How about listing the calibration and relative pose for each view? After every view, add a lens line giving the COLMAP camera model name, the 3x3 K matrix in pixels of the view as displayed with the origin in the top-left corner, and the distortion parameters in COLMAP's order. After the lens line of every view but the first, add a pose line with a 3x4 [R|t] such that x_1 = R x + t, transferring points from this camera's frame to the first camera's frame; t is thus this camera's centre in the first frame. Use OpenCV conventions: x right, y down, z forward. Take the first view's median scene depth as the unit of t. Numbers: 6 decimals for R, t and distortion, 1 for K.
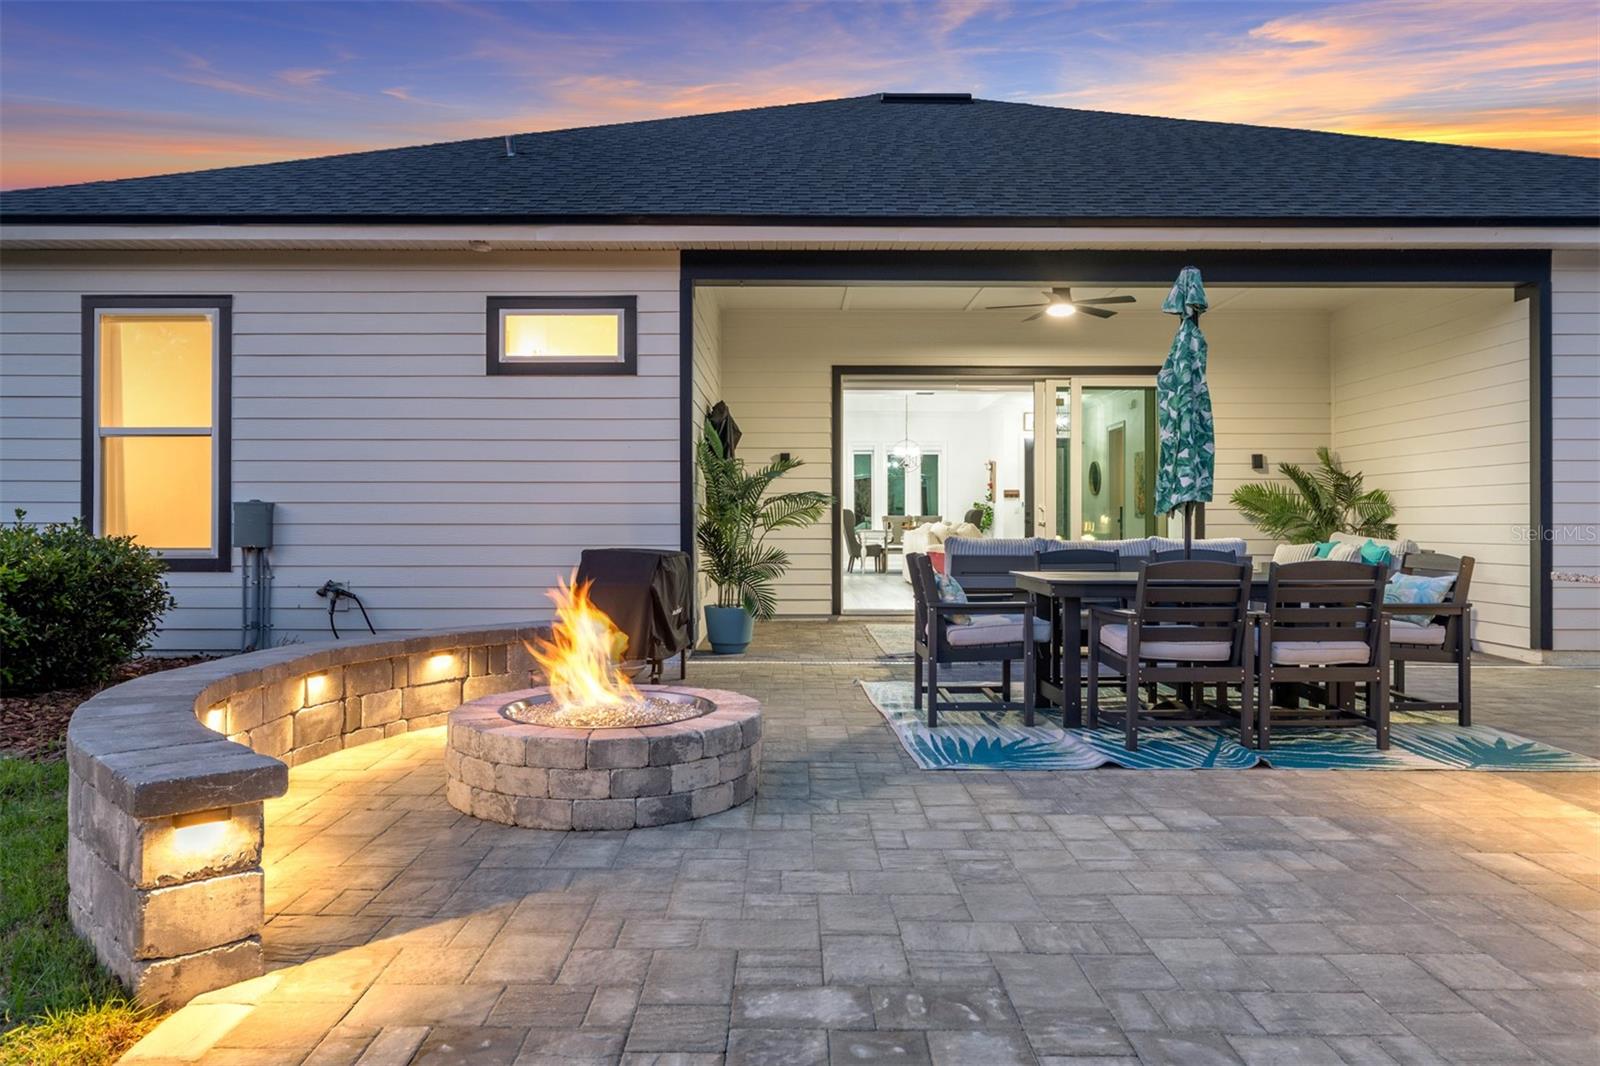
lens RADIAL K [[1069.9, 0, 800.0], [0, 1069.9, 533.0], [0, 0, 1]] dist [0.001332, -0.000567]
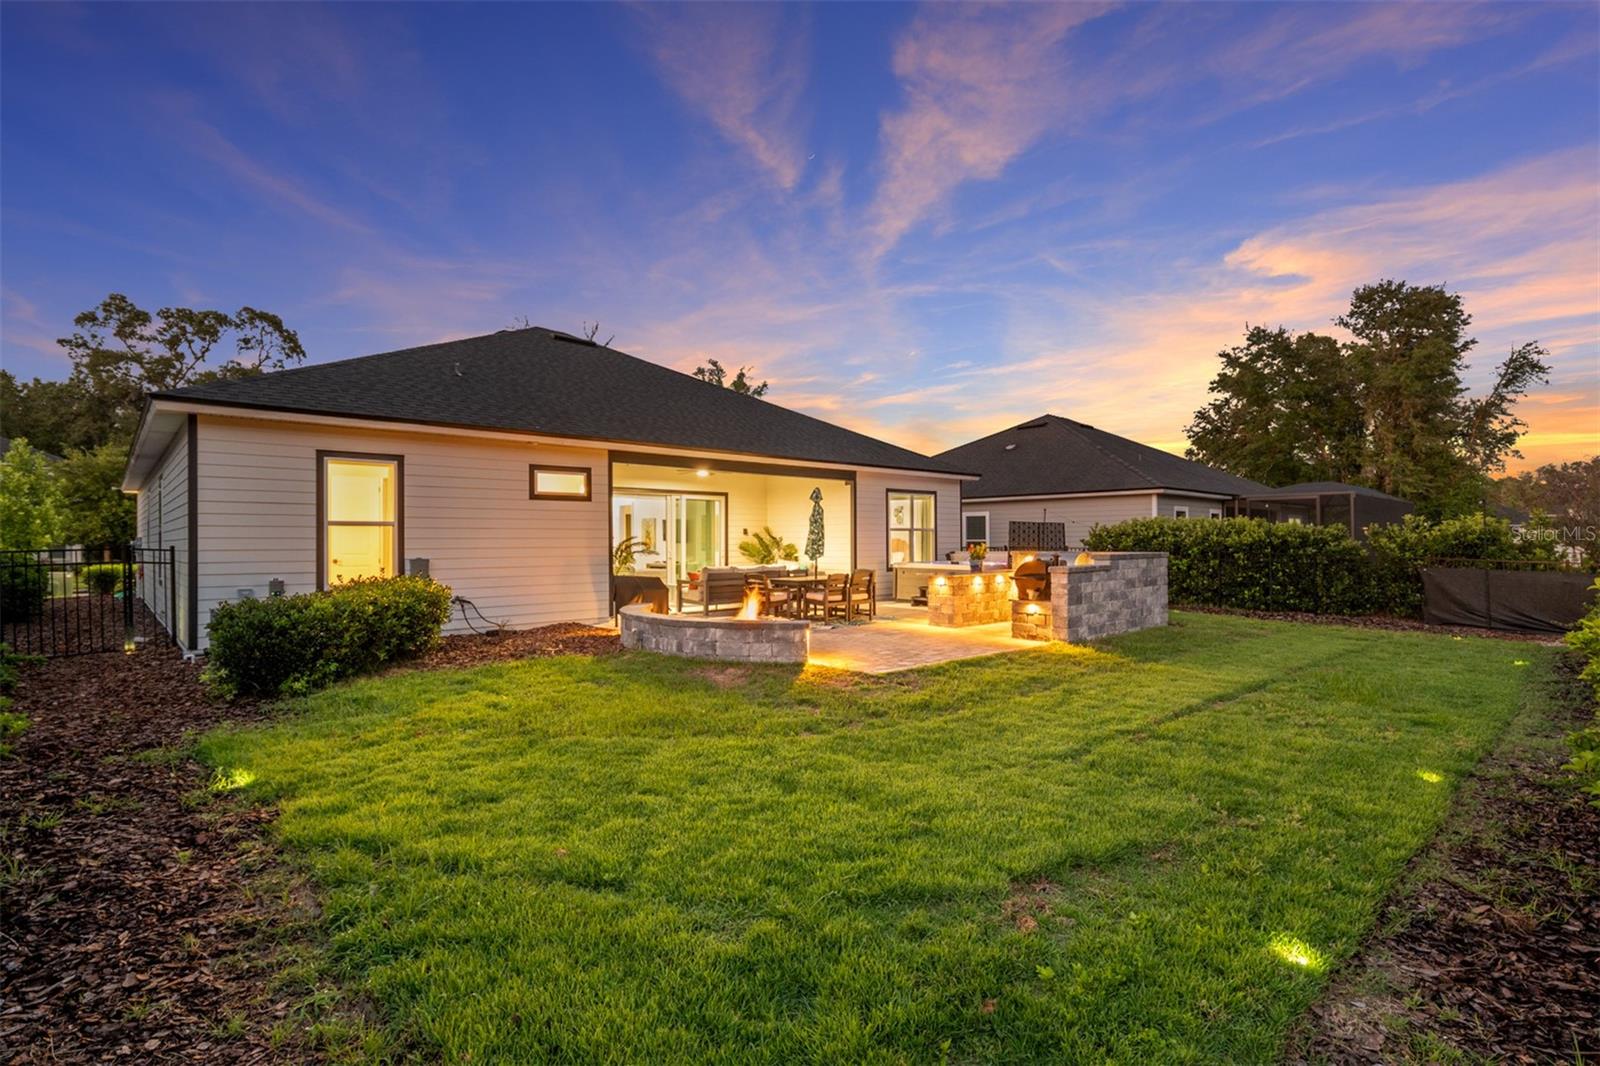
lens RADIAL K [[731.9, 0, 790.1], [0, 731.9, 562.4], [0, 0, 1]] dist [-0.000919, -0.000130]
pose [[0.742329, -0.023753, 0.669614, -1.290146], [0.011552, 0.999677, 0.022655, -0.064459], [-0.669936, -0.009082, 0.742363, -0.689335]]
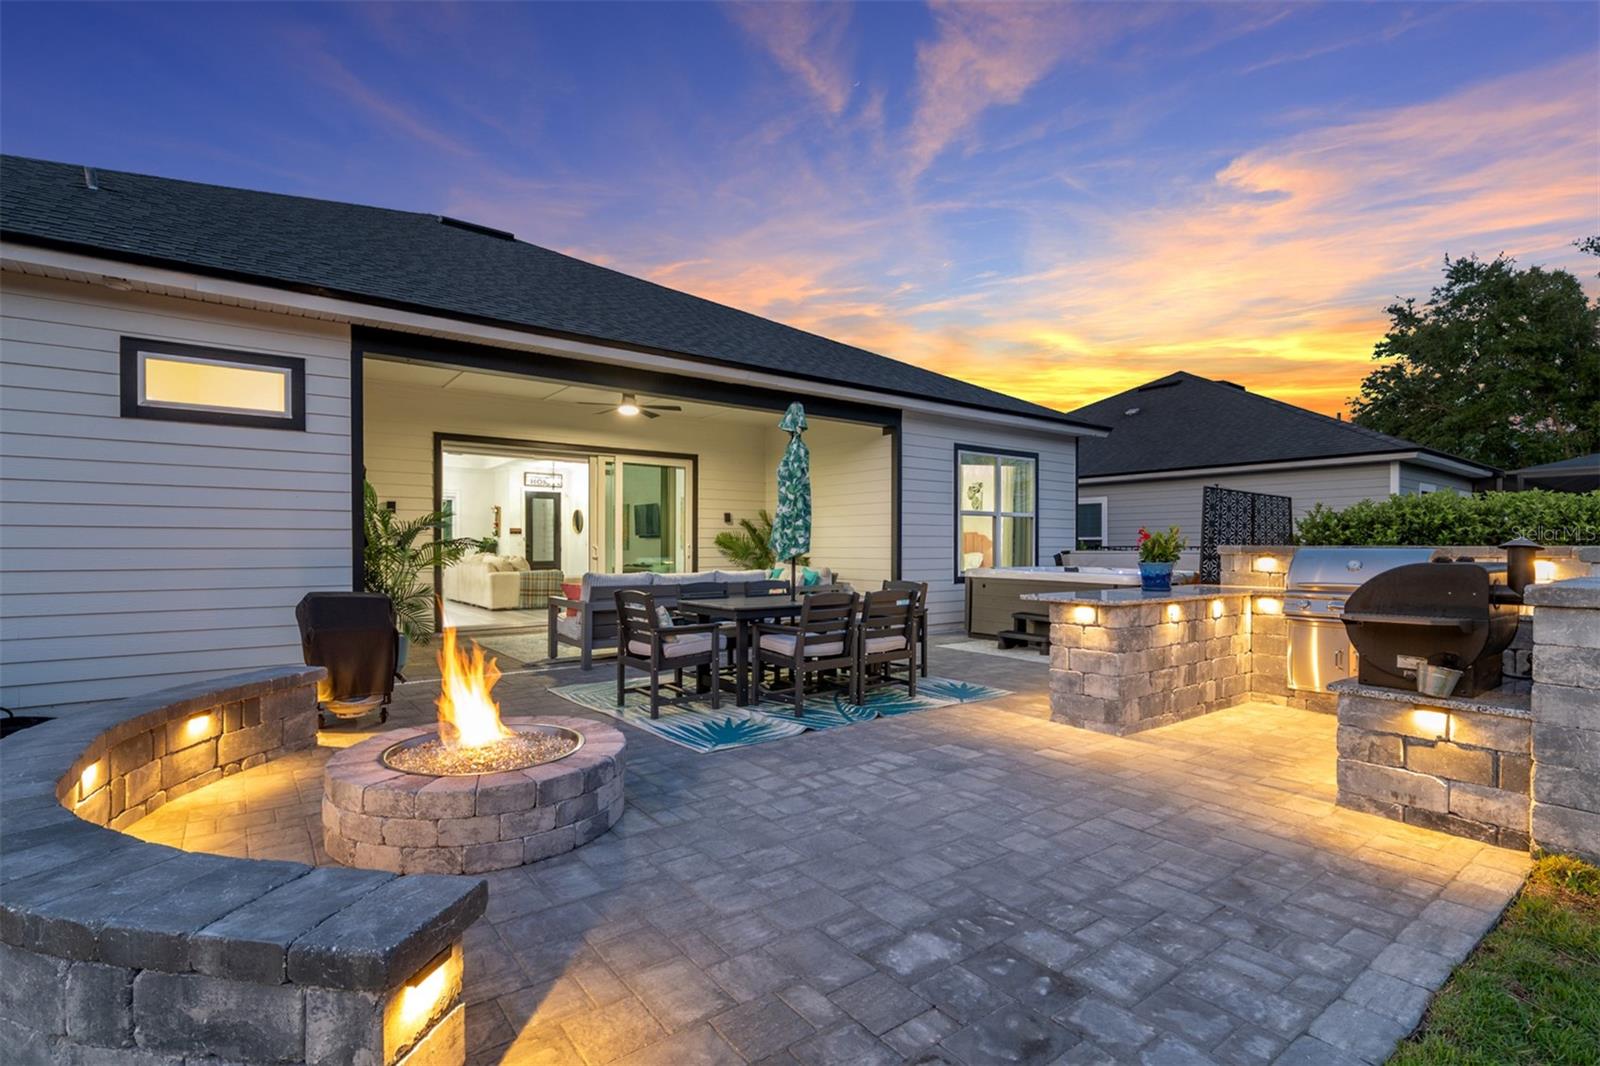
lens RADIAL K [[731.9, 0, 790.1], [0, 731.9, 562.4], [0, 0, 1]] dist [-0.000919, -0.000130]
pose [[0.804183, -0.012670, 0.594247, -0.286129], [0.005151, 0.999884, 0.014348, -0.030727], [-0.594359, -0.008477, 0.804155, 0.145552]]
